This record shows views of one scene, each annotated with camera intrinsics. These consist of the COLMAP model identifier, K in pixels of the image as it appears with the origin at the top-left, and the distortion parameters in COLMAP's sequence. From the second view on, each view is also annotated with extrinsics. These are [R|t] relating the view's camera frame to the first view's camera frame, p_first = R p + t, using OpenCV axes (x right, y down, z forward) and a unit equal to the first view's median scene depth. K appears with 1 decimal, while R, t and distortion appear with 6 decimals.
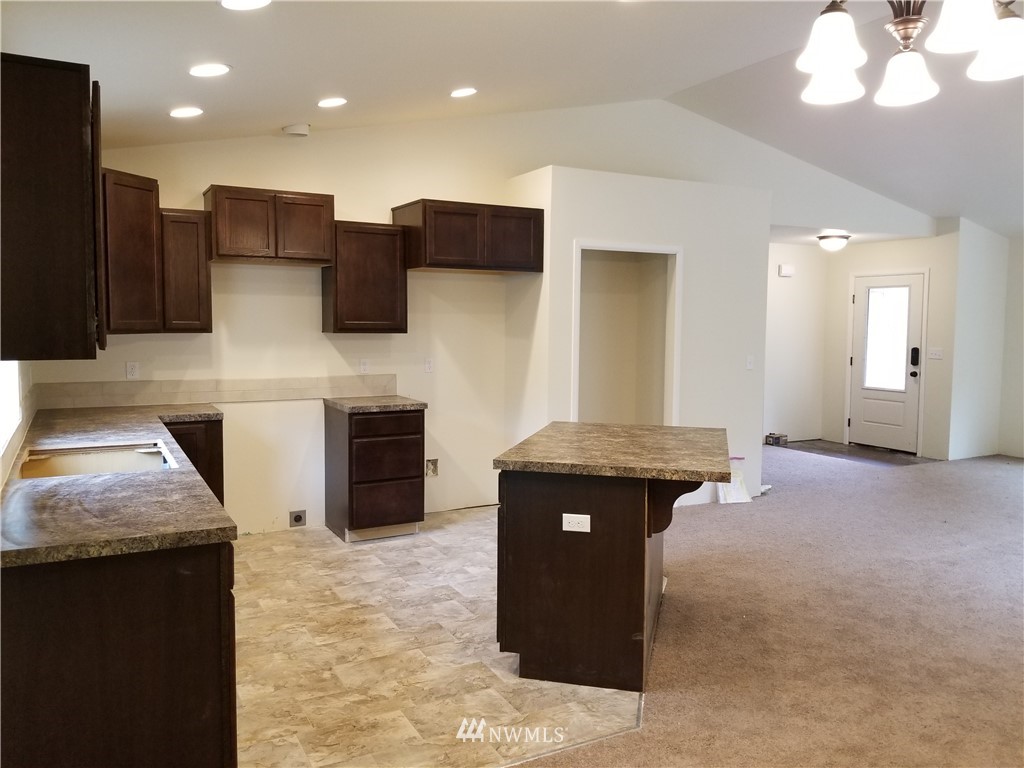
lens RADIAL K [[795.0, 0, 514.5], [0, 795.0, 378.3], [0, 0, 1]] dist [0.010508, -0.014385]
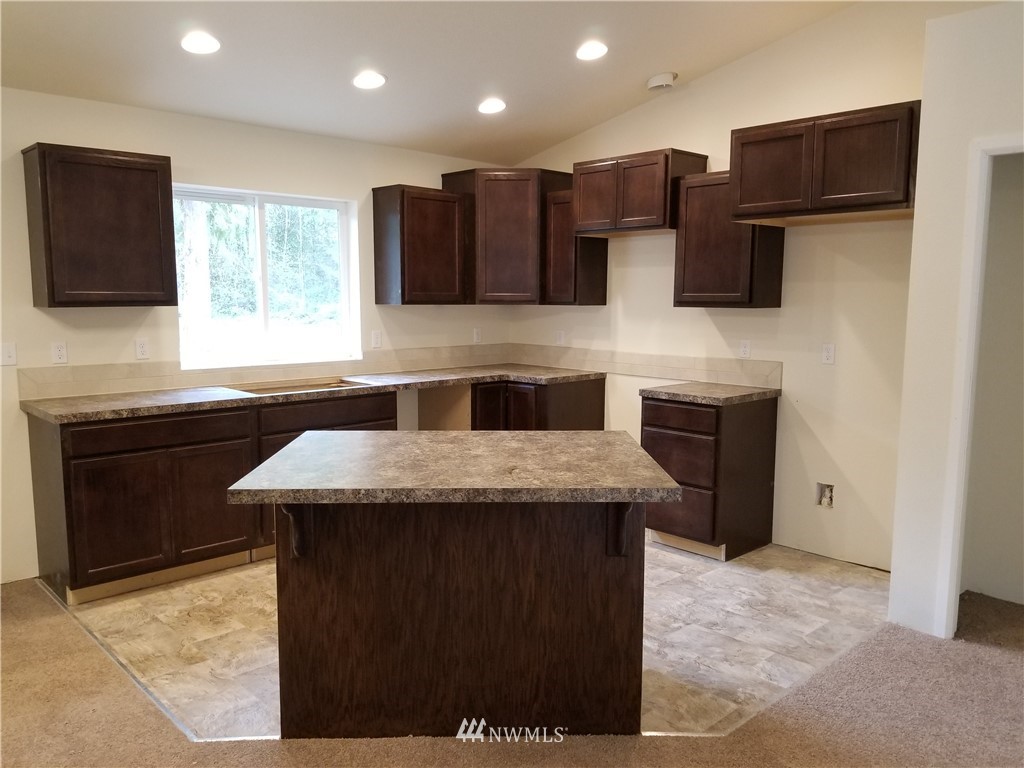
lens RADIAL K [[795.0, 0, 509.4], [0, 795.0, 391.2], [0, 0, 1]] dist [0.010508, -0.014385]
pose [[0.251618, 0.110054, -0.961549, 0.543569], [-0.068771, 0.993035, 0.095662, -0.033167], [0.965380, 0.042056, 0.257434, 0.556851]]
